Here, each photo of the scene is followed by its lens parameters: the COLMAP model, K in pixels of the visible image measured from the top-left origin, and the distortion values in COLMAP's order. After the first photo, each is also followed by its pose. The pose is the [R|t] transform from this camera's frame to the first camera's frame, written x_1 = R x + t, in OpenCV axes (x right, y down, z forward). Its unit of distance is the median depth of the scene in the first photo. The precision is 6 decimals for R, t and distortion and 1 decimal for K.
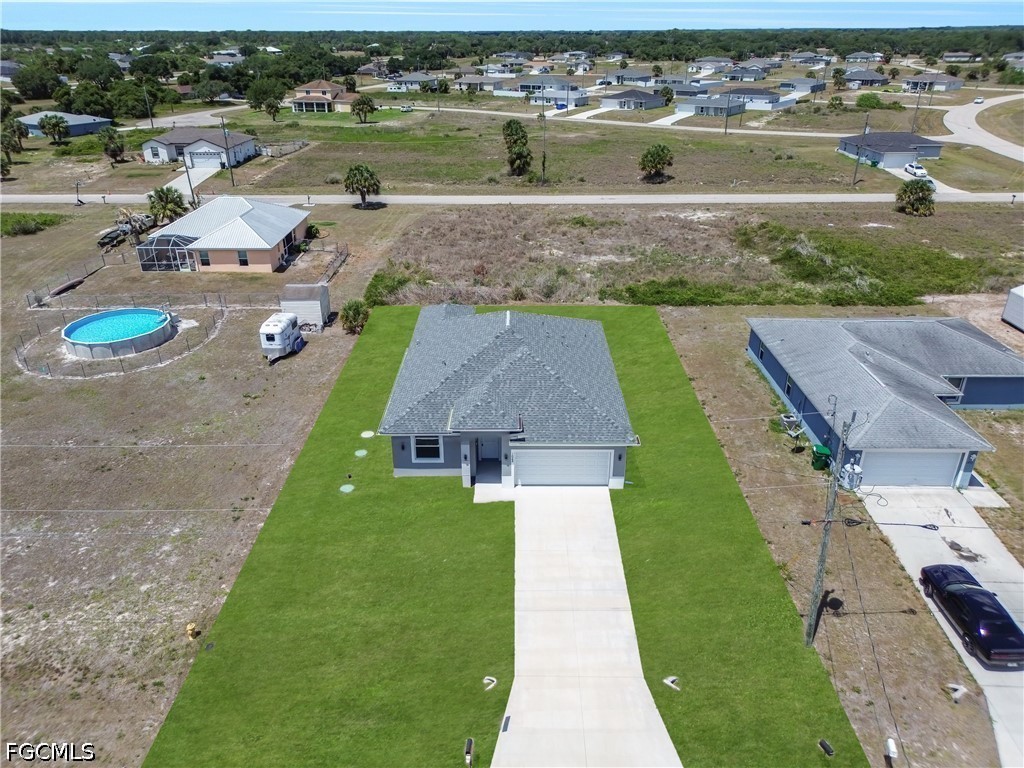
lens RADIAL K [[718.8, 0, 509.7], [0, 718.8, 380.2], [0, 0, 1]] dist [0.067819, -0.085922]
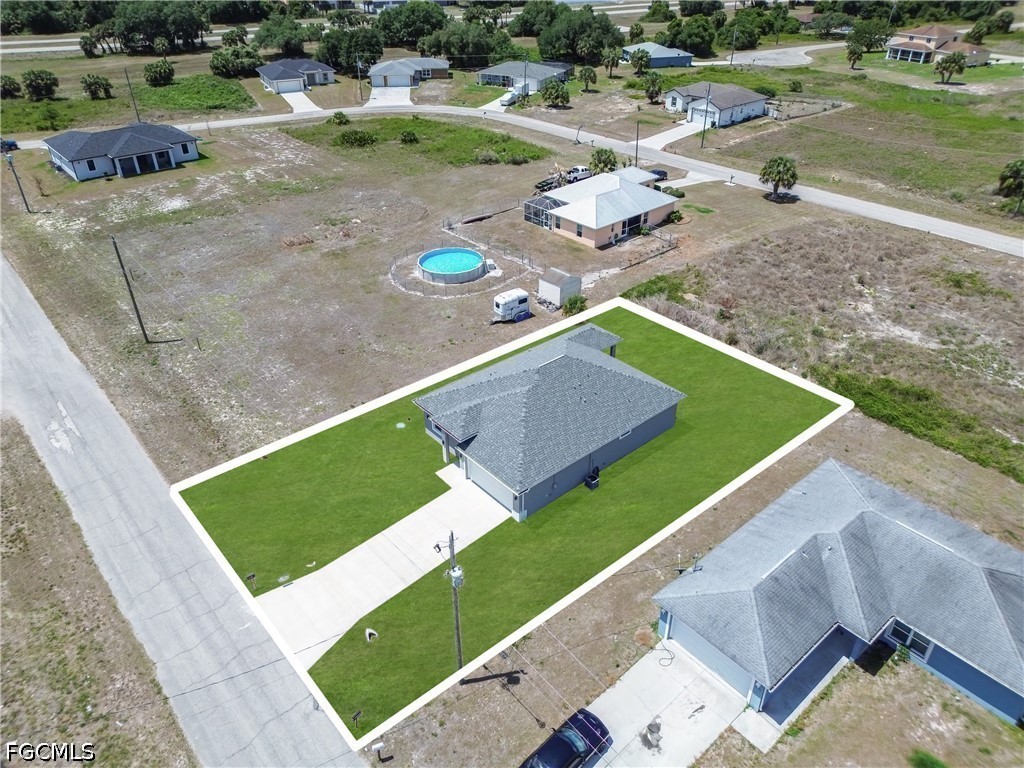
lens RADIAL K [[720.2, 0, 512.0], [0, 720.2, 384.0], [0, 0, 1]] dist [0.044553, -0.043412]
pose [[0.657135, 0.401415, -0.637997, 0.443274], [-0.319484, 0.914943, 0.246596, -0.194938], [0.682718, 0.041783, 0.729487, 0.037431]]
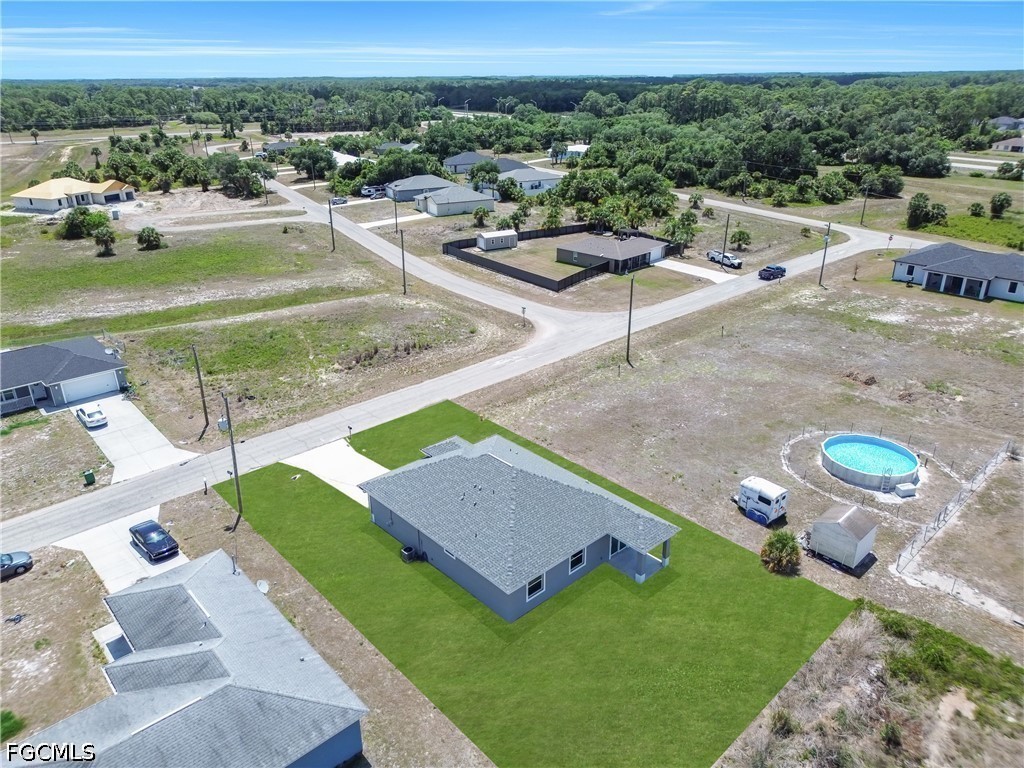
lens RADIAL K [[720.2, 0, 512.0], [0, 720.2, 384.0], [0, 0, 1]] dist [0.044553, -0.043412]
pose [[-0.731245, 0.274390, -0.624493, 0.413957], [-0.286496, 0.707308, 0.646247, -0.567058], [0.619032, 0.651479, -0.438604, 0.860881]]
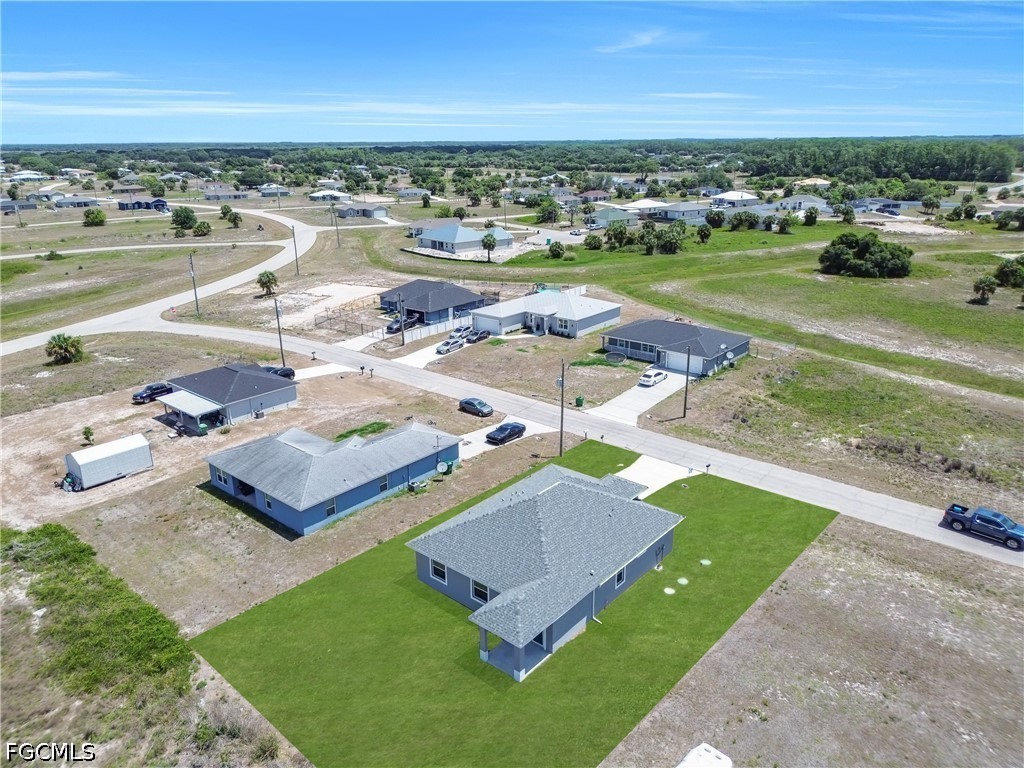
lens RADIAL K [[720.2, 0, 512.0], [0, 720.2, 384.0], [0, 0, 1]] dist [0.044553, -0.043412]
pose [[-0.763371, -0.195339, 0.615717, -0.390427], [0.290233, 0.747832, 0.597086, -0.562418], [-0.577087, 0.634500, -0.514180, 0.911296]]
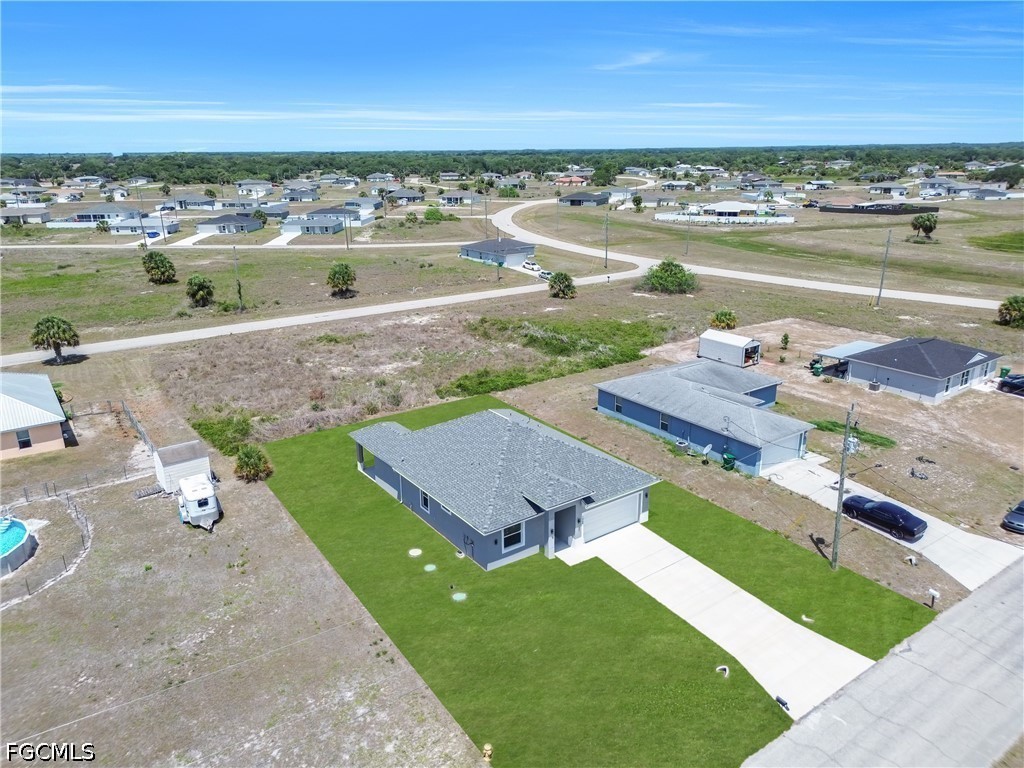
lens RADIAL K [[718.8, 0, 509.7], [0, 718.8, 380.2], [0, 0, 1]] dist [0.067819, -0.085922]
pose [[0.809850, -0.180705, 0.558111, -0.369610], [0.259429, 0.963609, -0.064449, -0.036078], [-0.526155, 0.196984, 0.827260, 0.012282]]
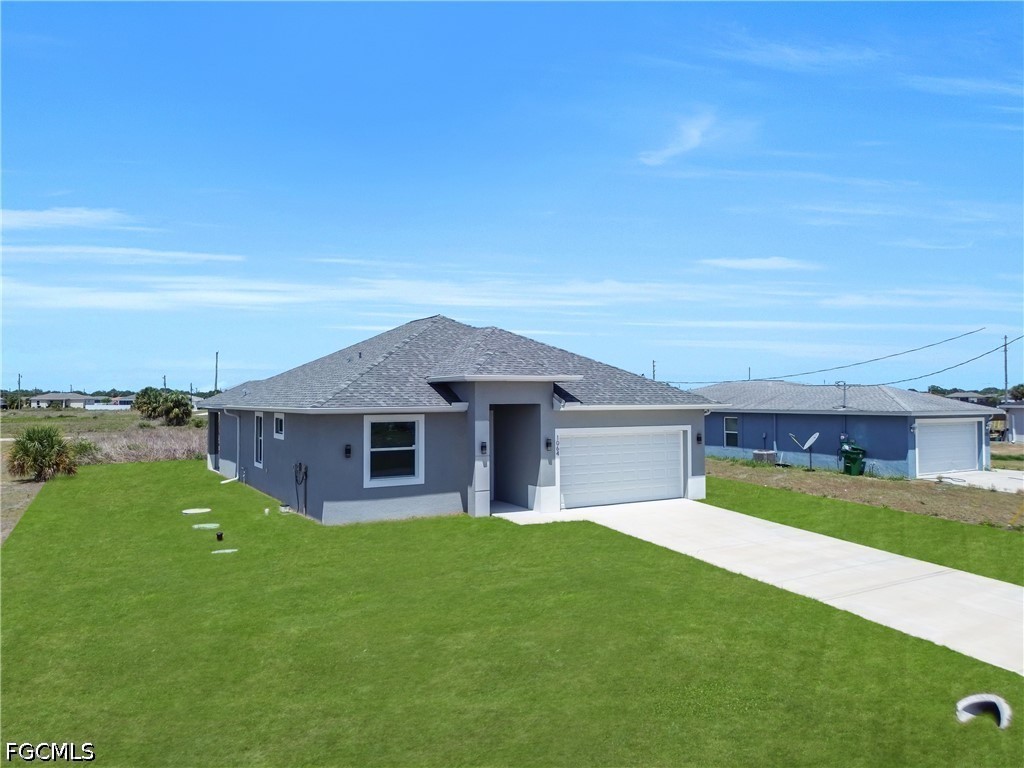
lens RADIAL K [[720.2, 0, 512.0], [0, 720.2, 384.0], [0, 0, 1]] dist [0.044553, -0.043412]
pose [[0.853327, 0.014635, 0.521170, -0.160844], [0.222732, 0.893569, -0.389776, 0.139681], [-0.471406, 0.448688, 0.759247, 0.294432]]
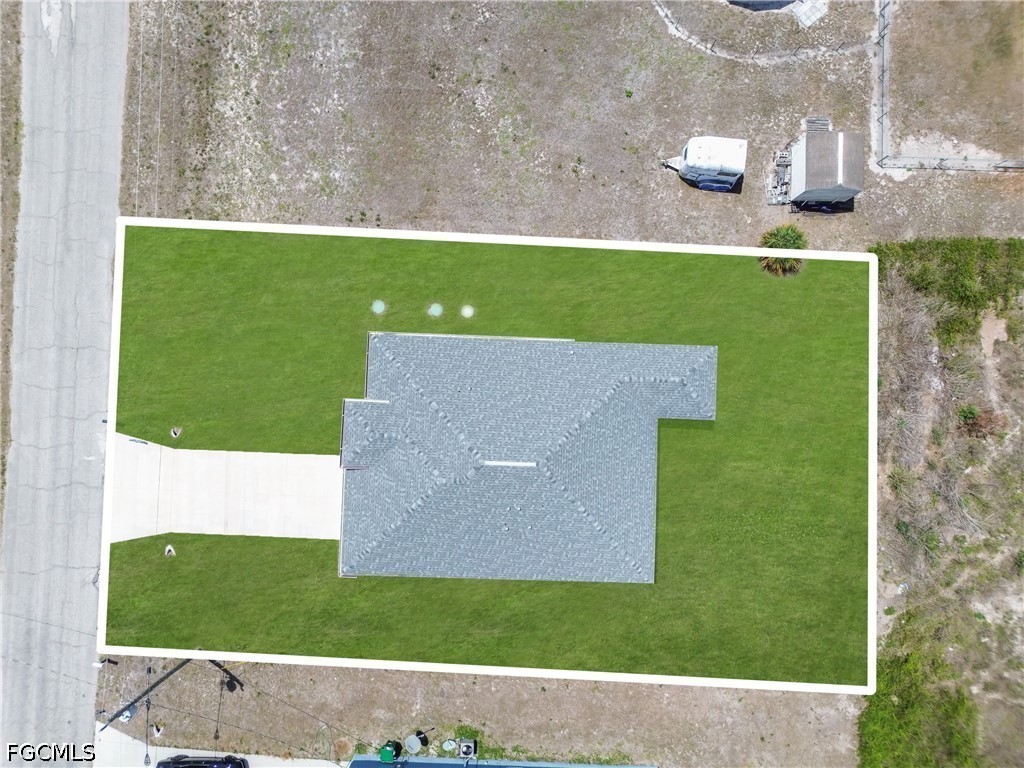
lens RADIAL K [[720.2, 0, 512.0], [0, 720.2, 384.0], [0, 0, 1]] dist [0.044553, -0.043412]
pose [[-0.029207, 0.999343, -0.021444, -0.045899], [-0.432516, 0.006706, 0.901601, -0.501112], [0.901153, 0.035608, 0.432037, 0.374480]]
